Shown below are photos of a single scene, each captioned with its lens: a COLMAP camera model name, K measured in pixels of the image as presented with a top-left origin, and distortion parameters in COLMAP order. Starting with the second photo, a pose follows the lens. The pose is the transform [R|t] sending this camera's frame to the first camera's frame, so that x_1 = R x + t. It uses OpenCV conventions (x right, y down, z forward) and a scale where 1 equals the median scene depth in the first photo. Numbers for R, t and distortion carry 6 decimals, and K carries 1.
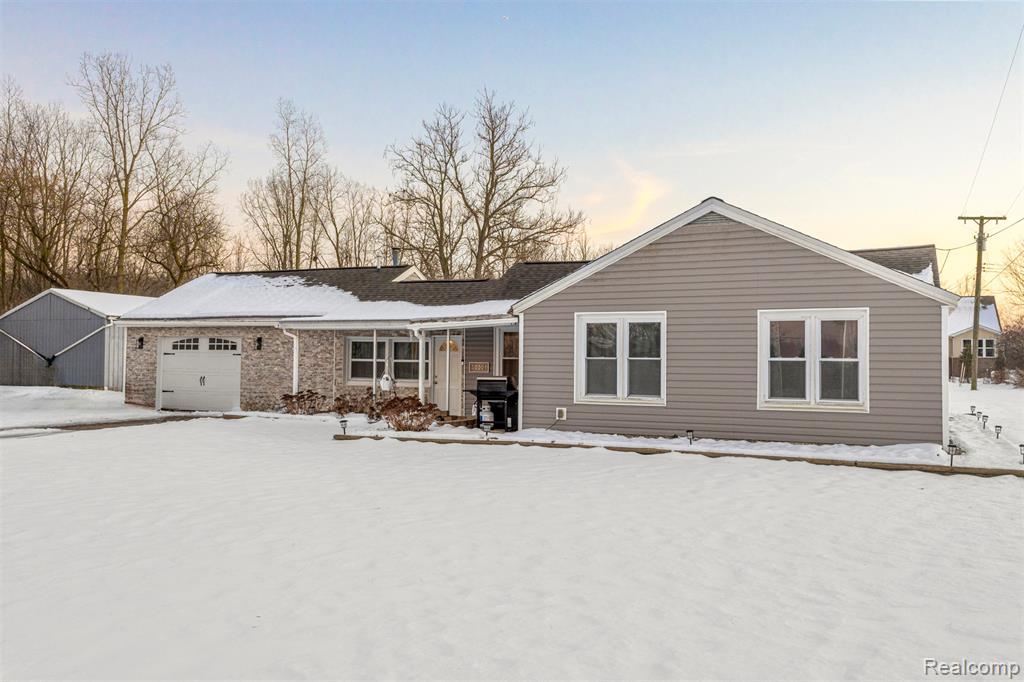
lens RADIAL K [[855.4, 0, 512.0], [0, 855.4, 341.0], [0, 0, 1]] dist [0.028678, -0.003438]
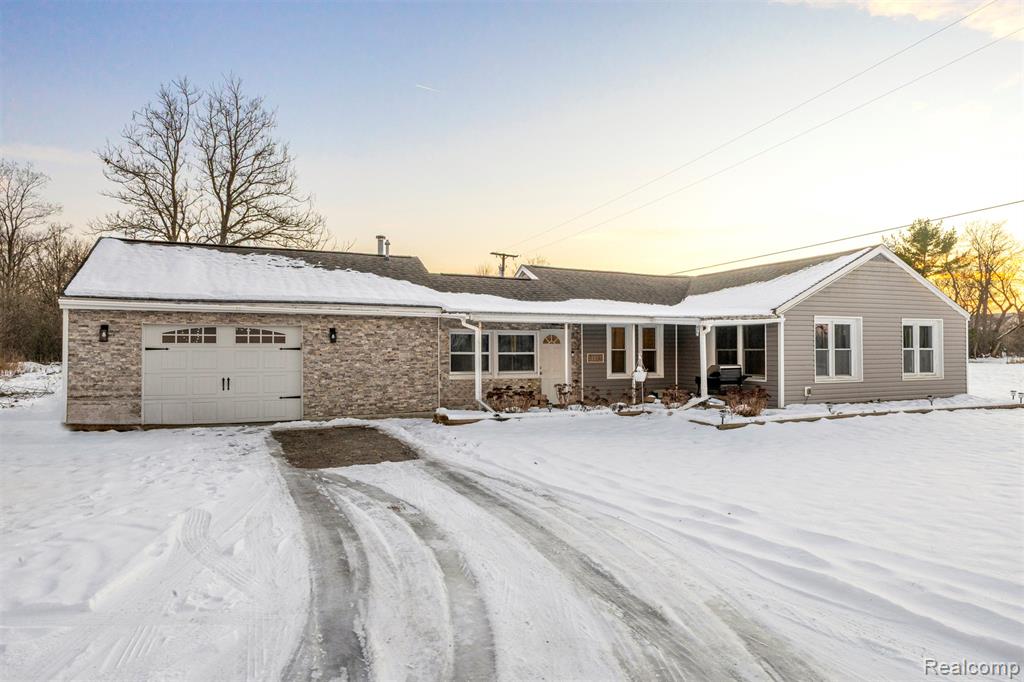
lens RADIAL K [[650.9, 0, 512.0], [0, 650.9, 341.0], [0, 0, 1]] dist [0.000632, 0.001026]
pose [[0.651944, -0.001398, 0.758266, -0.784420], [-0.009213, 0.999910, 0.009765, 0.000700], [-0.758212, -0.013352, 0.651872, 0.535554]]
